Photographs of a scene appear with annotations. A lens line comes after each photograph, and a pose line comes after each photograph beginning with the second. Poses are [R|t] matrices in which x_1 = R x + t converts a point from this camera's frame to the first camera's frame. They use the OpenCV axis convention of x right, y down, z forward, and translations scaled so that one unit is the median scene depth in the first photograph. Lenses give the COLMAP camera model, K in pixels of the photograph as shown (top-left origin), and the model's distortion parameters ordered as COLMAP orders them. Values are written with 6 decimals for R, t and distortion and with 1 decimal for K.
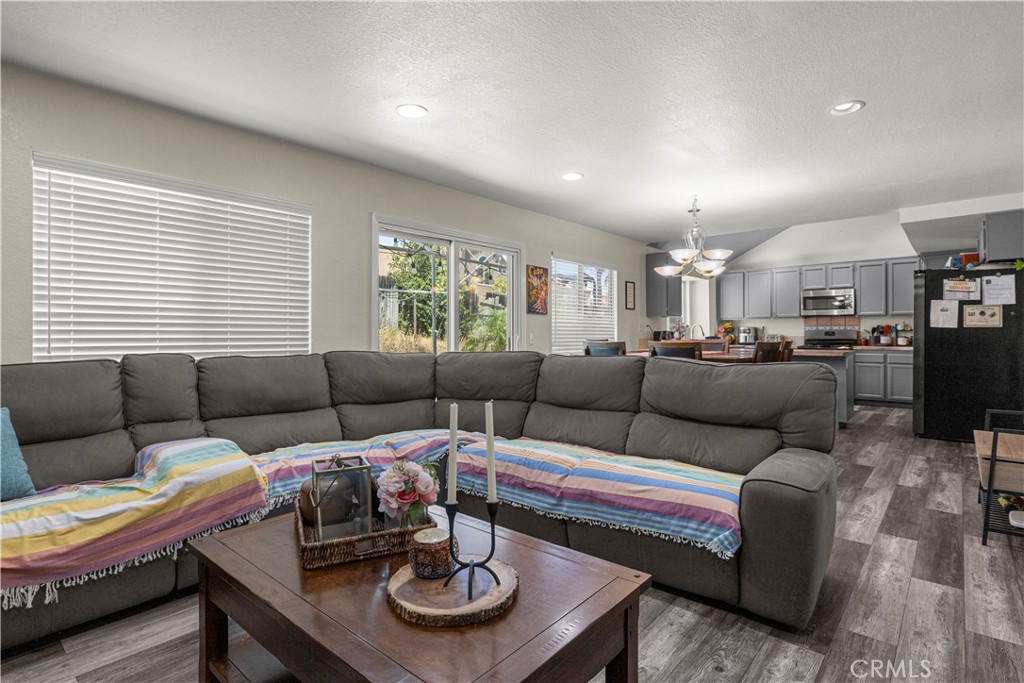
lens RADIAL K [[520.8, 0, 505.7], [0, 520.8, 339.5], [0, 0, 1]] dist [-0.005501, -0.000598]
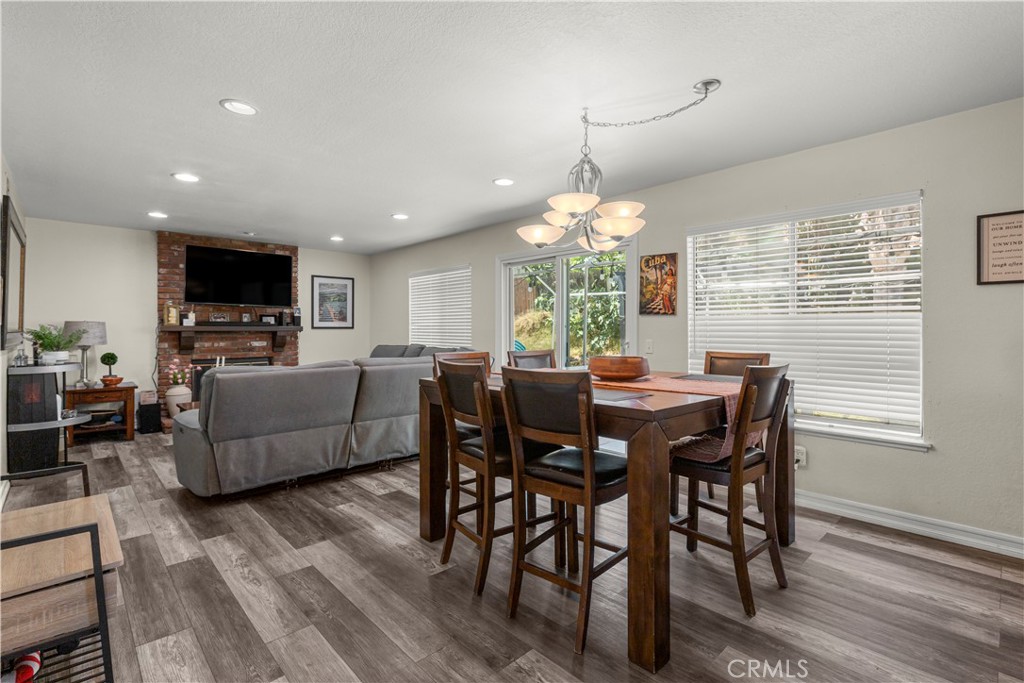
lens RADIAL K [[472.5, 0, 513.2], [0, 472.5, 330.4], [0, 0, 1]] dist [-0.006206, -0.000151]
pose [[-0.090326, 0.004050, -0.995904, 1.336580], [-0.008314, 0.999954, 0.004821, -0.045954], [0.995878, 0.008715, -0.090288, 1.430210]]
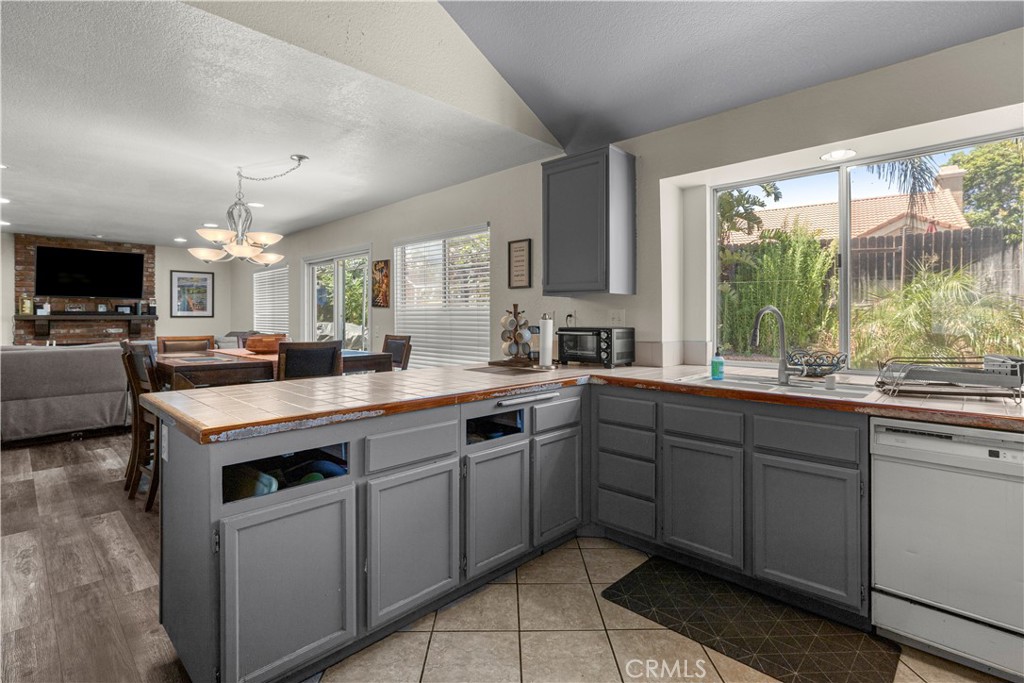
lens RADIAL K [[483.0, 0, 497.1], [0, 483.0, 317.5], [0, 0, 1]] dist [0.000101, 0.000265]
pose [[-0.059994, 0.002354, -0.998196, 1.672545], [-0.008197, 0.999962, 0.002851, -0.056562], [0.998165, 0.008353, -0.059972, 2.168440]]
